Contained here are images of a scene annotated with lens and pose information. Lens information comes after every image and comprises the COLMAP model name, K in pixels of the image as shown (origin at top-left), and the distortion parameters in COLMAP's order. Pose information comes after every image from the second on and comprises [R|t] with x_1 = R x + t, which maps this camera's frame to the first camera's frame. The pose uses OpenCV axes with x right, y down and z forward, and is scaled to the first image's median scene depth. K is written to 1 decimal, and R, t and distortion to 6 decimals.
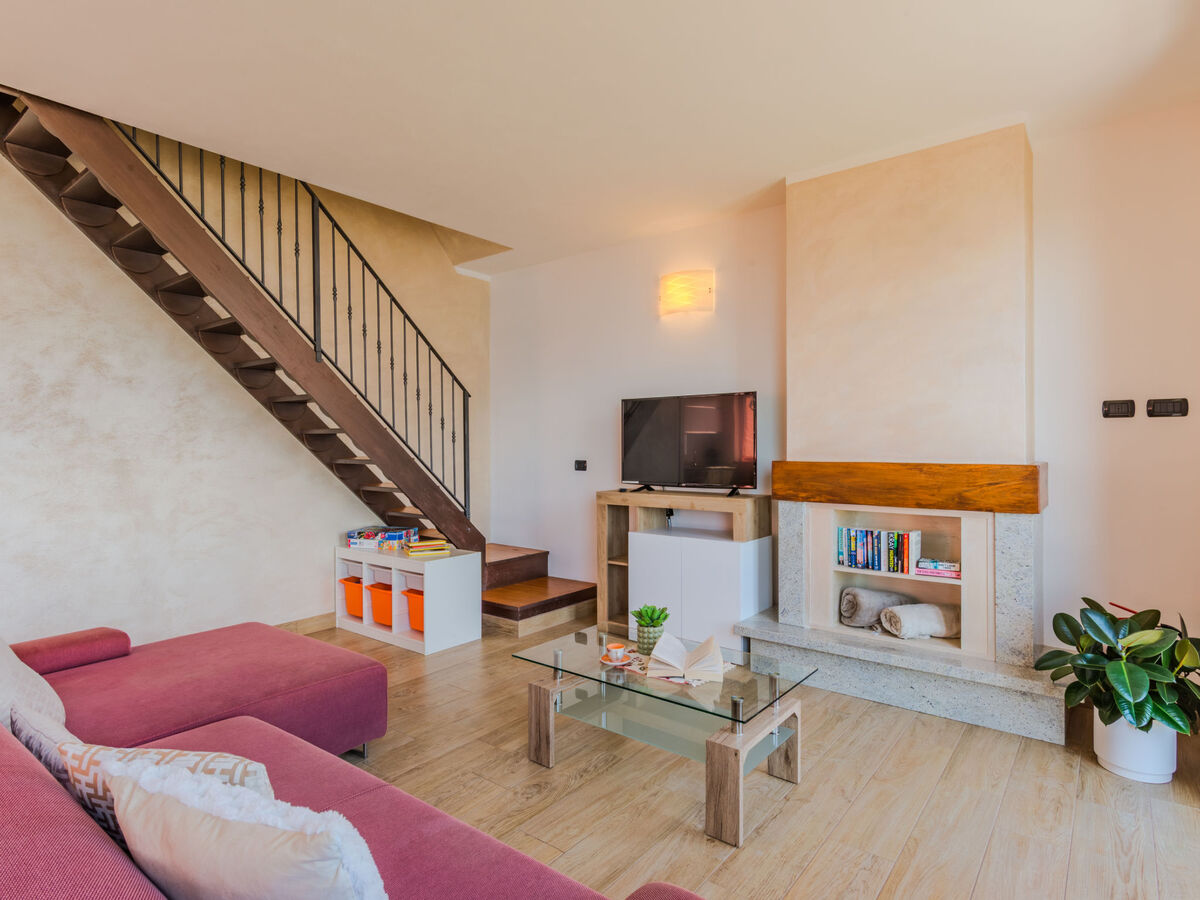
lens RADIAL K [[651.2, 0, 598.8], [0, 651.2, 446.7], [0, 0, 1]] dist [0.004963, -0.000662]
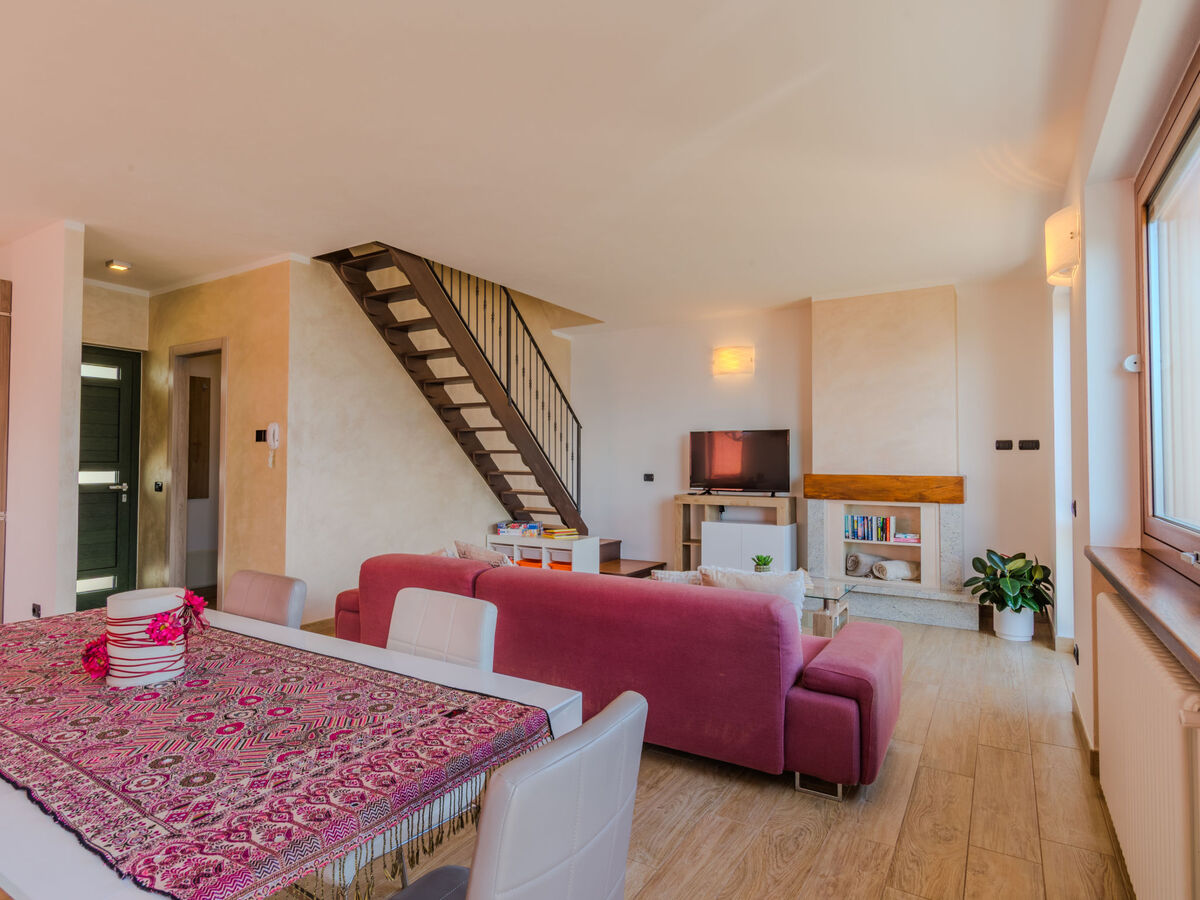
lens RADIAL K [[651.2, 0, 598.8], [0, 651.2, 446.7], [0, 0, 1]] dist [0.004963, -0.000662]
pose [[0.993042, 0.010966, 0.117247, -0.450618], [-0.007670, 0.999564, -0.028525, 0.004920], [-0.117508, 0.027428, 0.992693, -0.561783]]
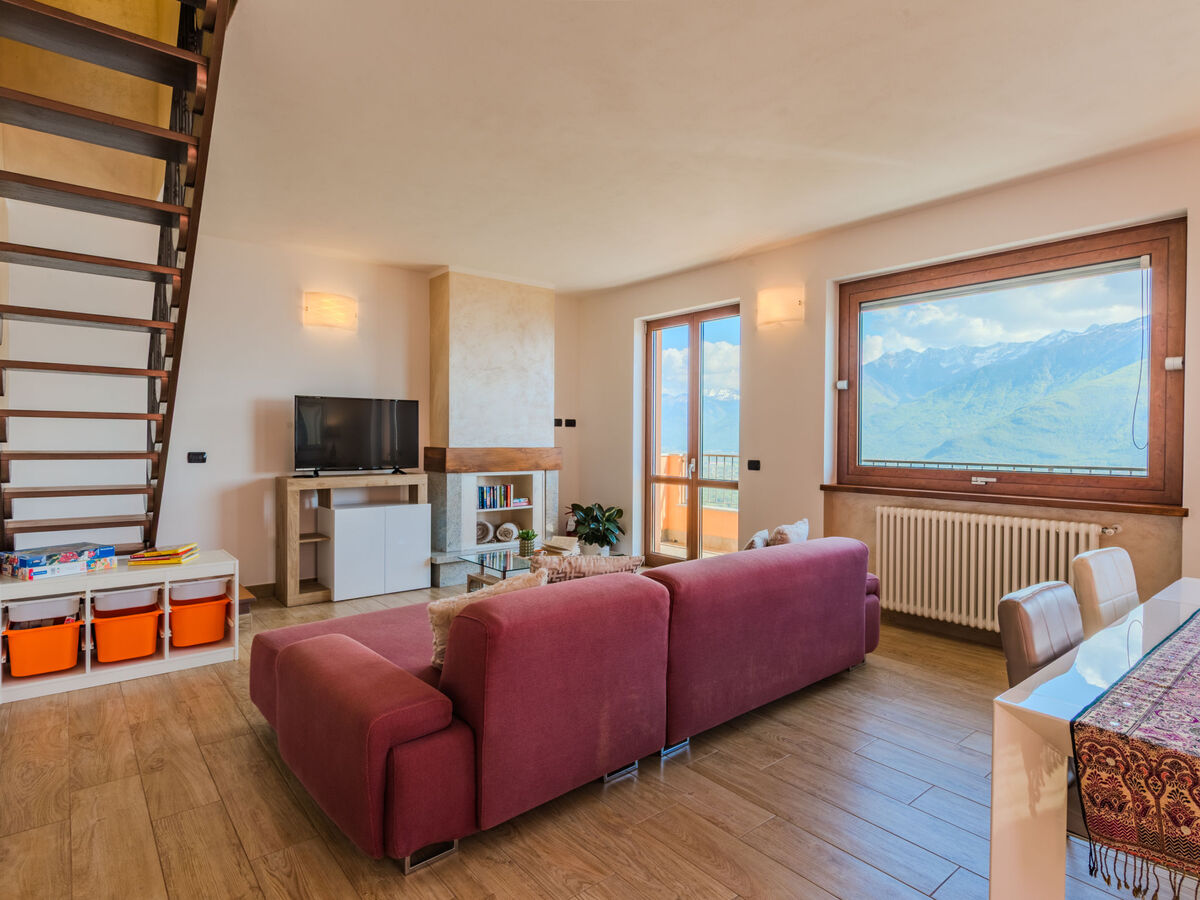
lens RADIAL K [[651.2, 0, 598.8], [0, 651.2, 446.7], [0, 0, 1]] dist [0.004963, -0.000662]
pose [[0.212306, -0.008573, 0.977166, -1.253529], [-0.003495, 0.999948, 0.009533, 0.003566], [-0.977197, -0.005439, 0.212265, 0.345317]]
